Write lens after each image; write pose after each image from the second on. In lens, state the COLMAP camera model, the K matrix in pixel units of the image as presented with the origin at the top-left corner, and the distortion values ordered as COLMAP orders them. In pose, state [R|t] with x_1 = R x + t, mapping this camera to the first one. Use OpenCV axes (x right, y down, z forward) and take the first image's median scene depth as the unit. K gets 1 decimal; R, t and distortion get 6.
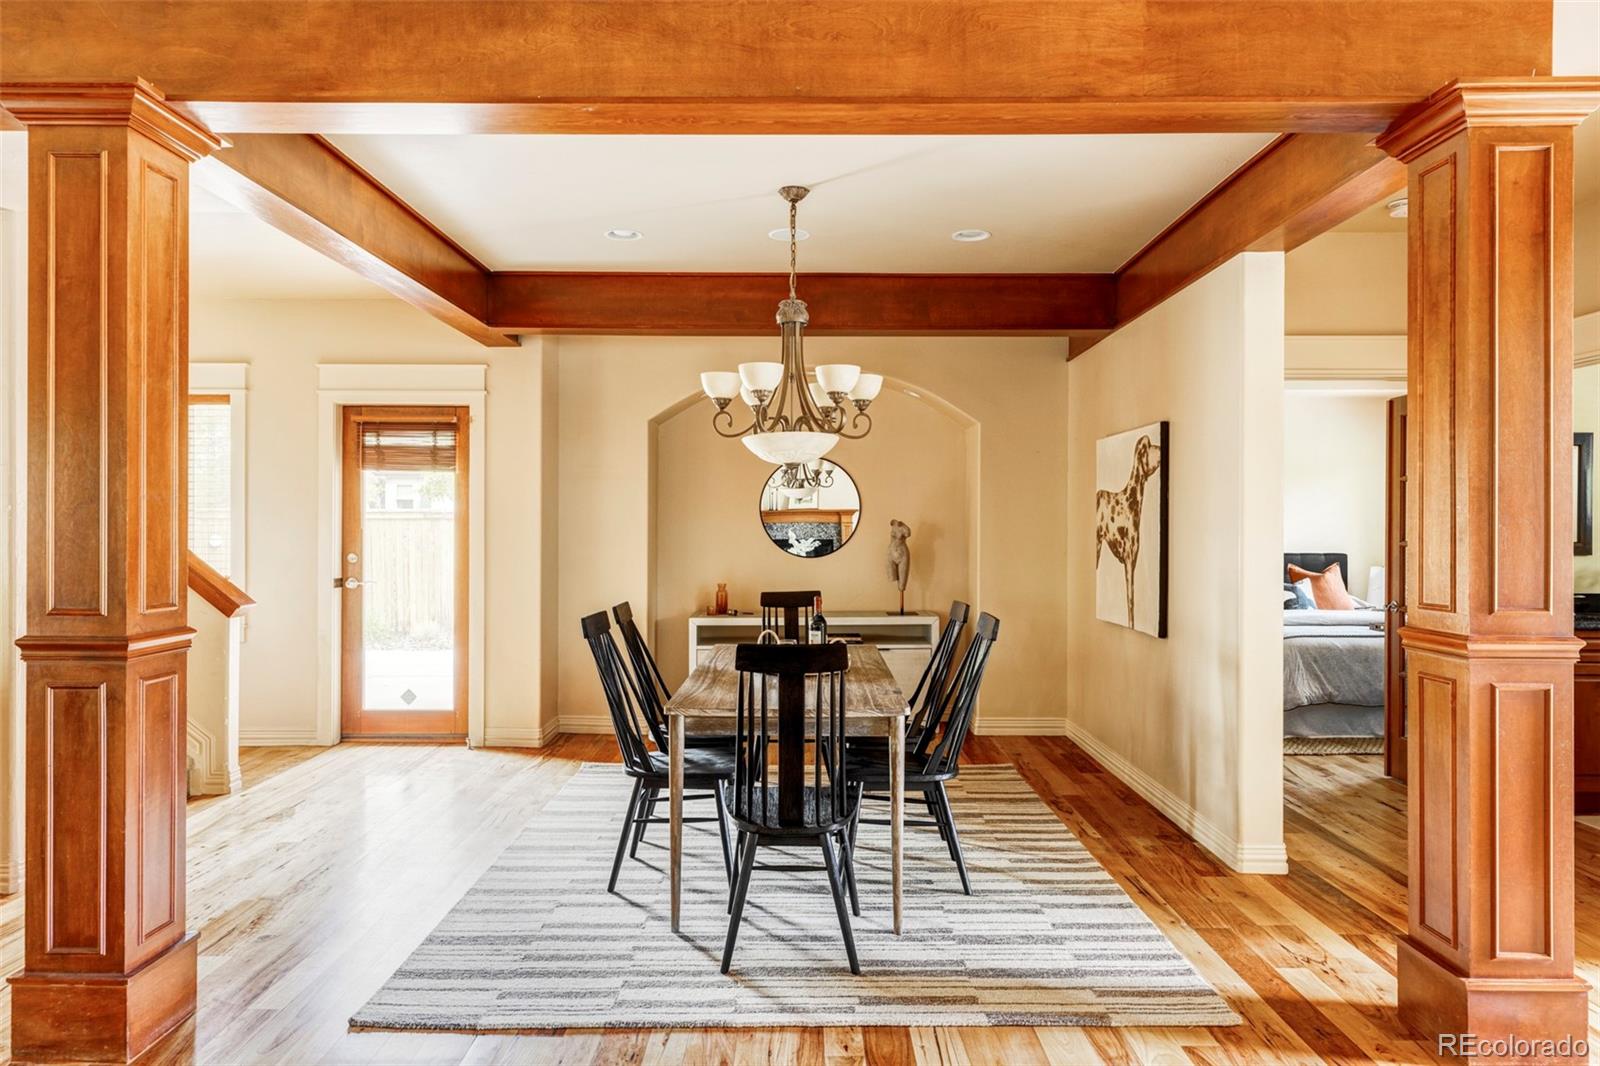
lens RADIAL K [[1037.1, 0, 798.1], [0, 1037.1, 526.6], [0, 0, 1]] dist [0.001854, -0.001024]
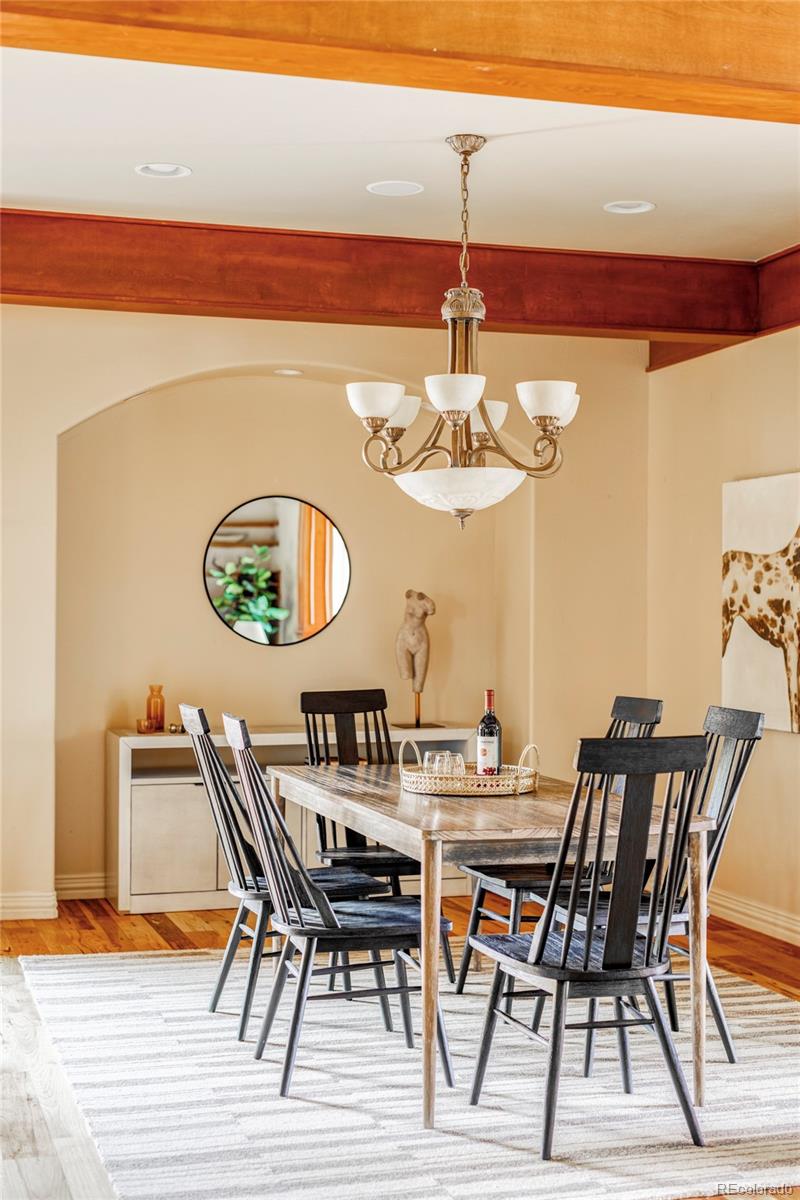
lens RADIAL K [[1727.1, 0, 400.1], [0, 1727.1, 600.8], [0, 0, 1]] dist [0.009504, 0.000000]
pose [[0.957688, 0.003511, 0.287788, -0.346826], [-0.002279, 0.999987, -0.004614, 0.008383], [-0.287800, 0.003763, 0.957683, -0.139586]]
